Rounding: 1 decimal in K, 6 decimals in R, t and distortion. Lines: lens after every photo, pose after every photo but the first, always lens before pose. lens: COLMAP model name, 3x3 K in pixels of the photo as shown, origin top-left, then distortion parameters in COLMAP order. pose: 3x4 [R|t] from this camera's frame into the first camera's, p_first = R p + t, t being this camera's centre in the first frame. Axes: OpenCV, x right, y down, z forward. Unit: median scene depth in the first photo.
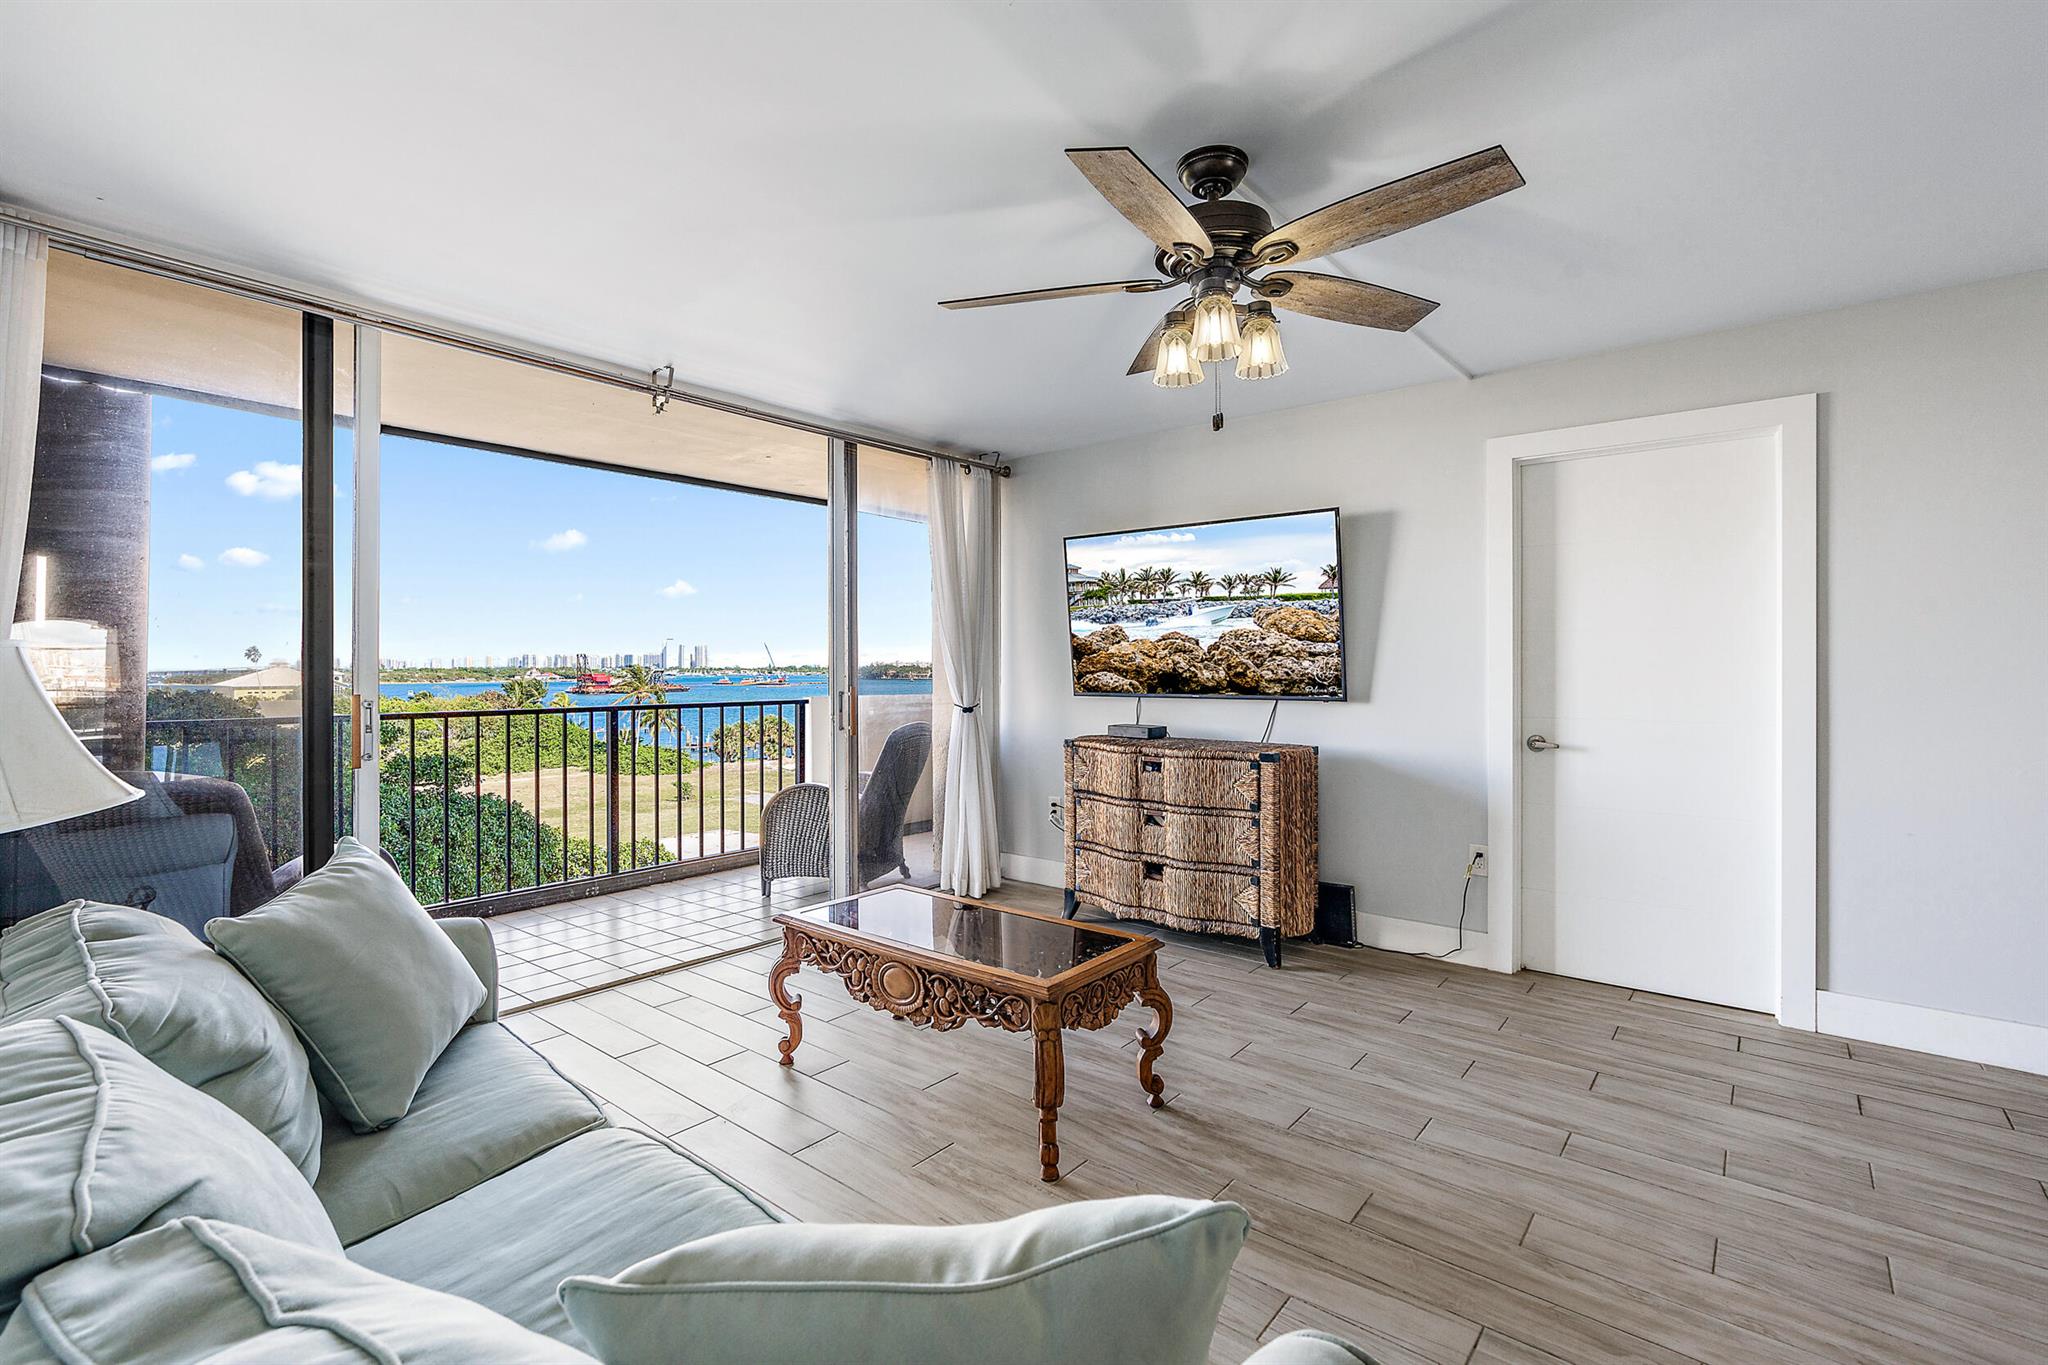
lens RADIAL K [[927.8, 0, 1024.0], [0, 927.8, 682.5], [0, 0, 1]] dist [-0.001348, 0.000292]
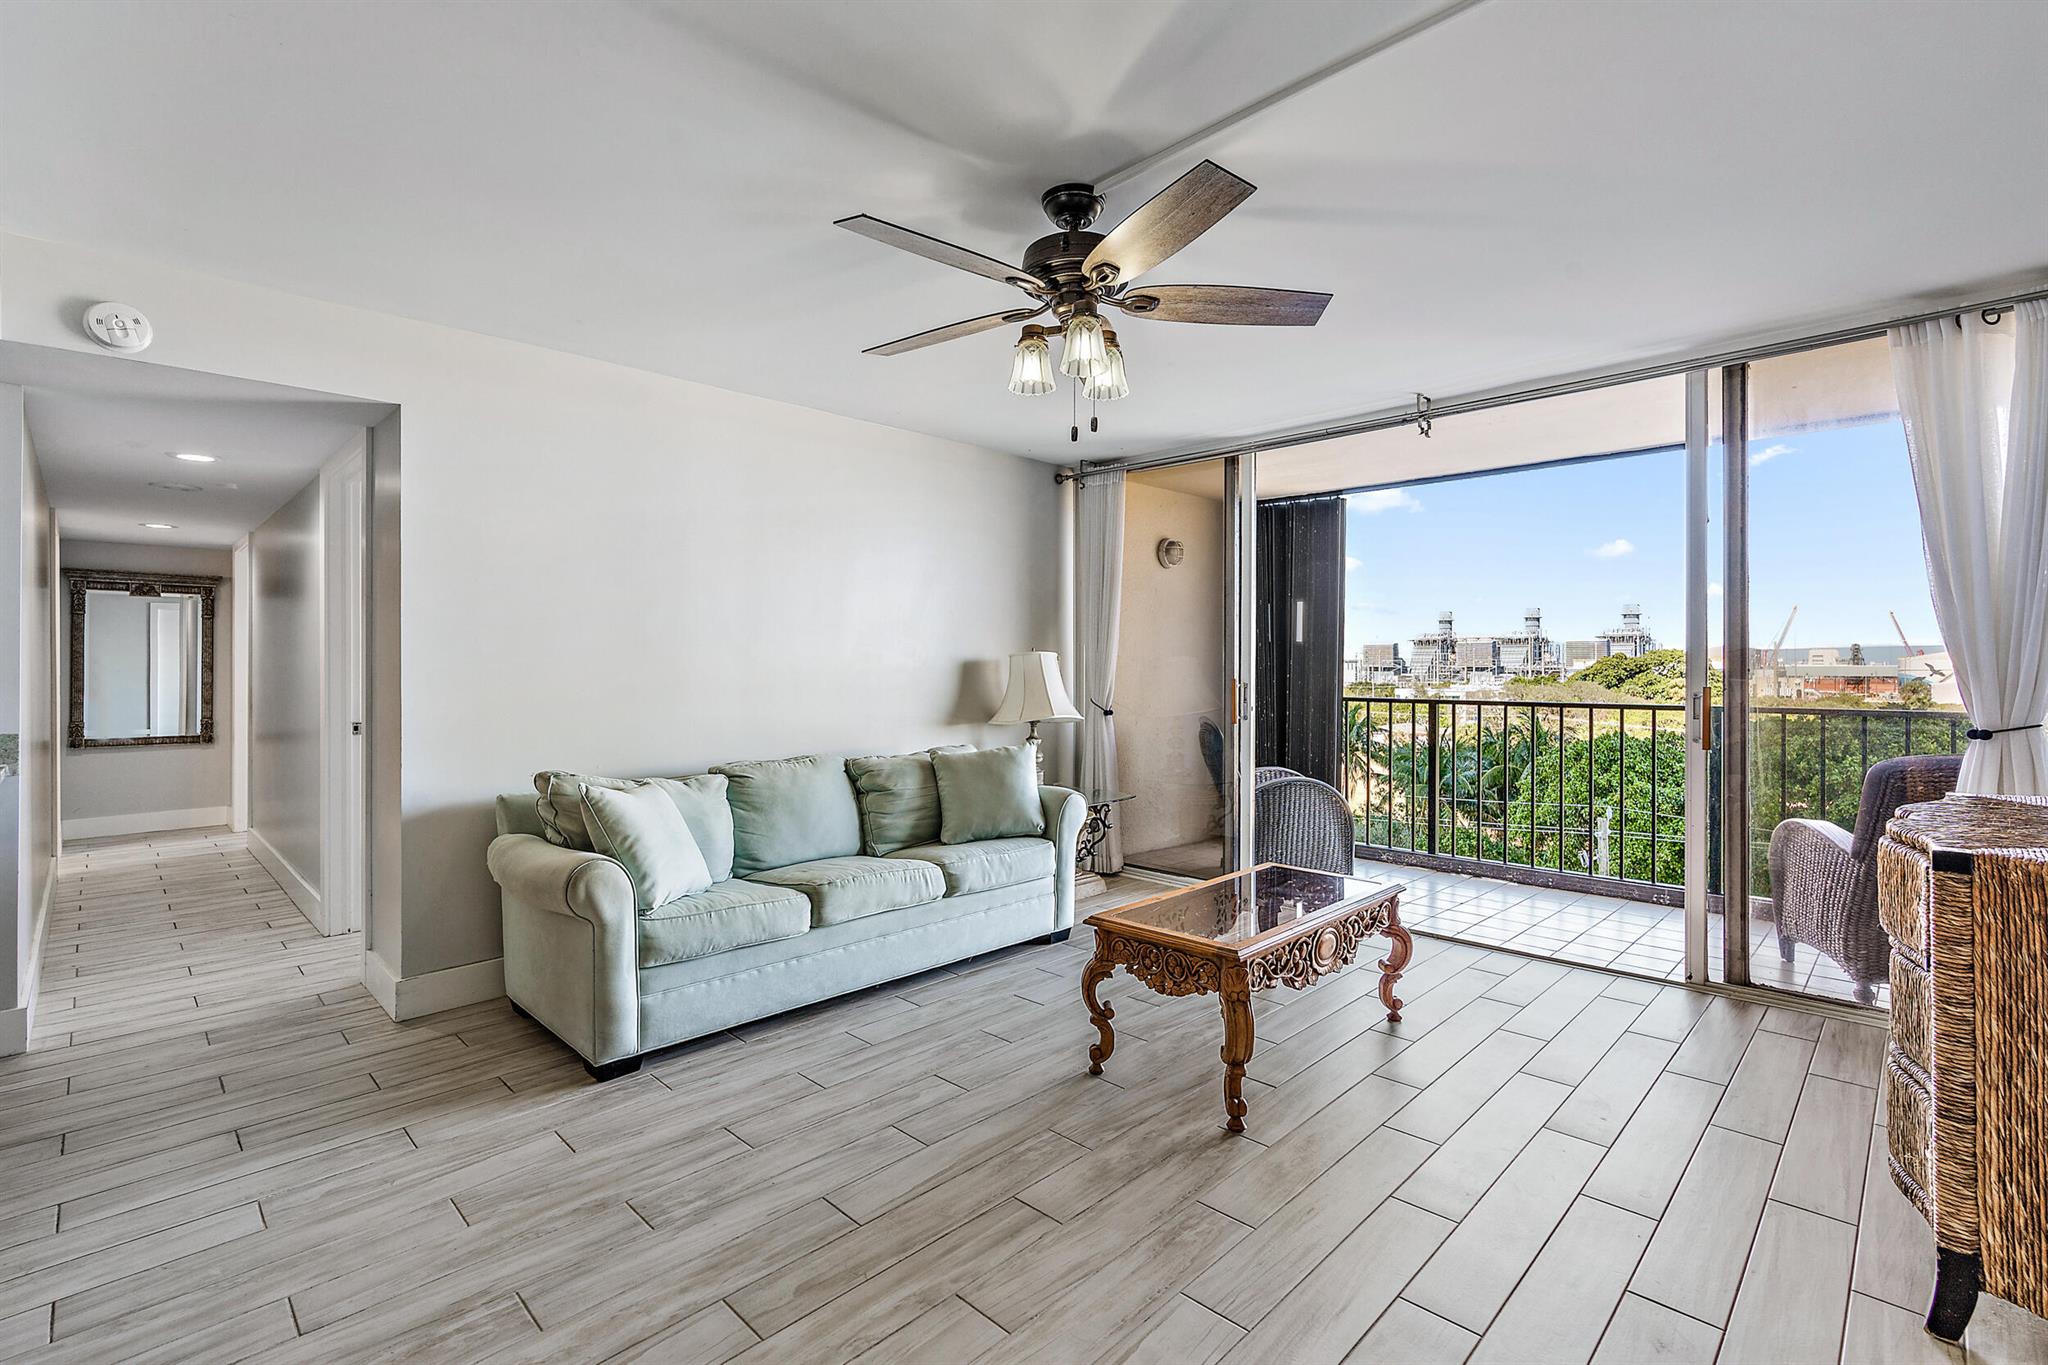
lens RADIAL K [[929.1, 0, 1024.1], [0, 929.1, 694.4], [0, 0, 1]] dist [-0.016966, 0.005146]
pose [[-0.098268, 0.028573, -0.994750, 1.159356], [-0.015986, 0.999413, 0.030286, -0.005579], [0.995032, 0.018878, -0.097754, 0.940813]]
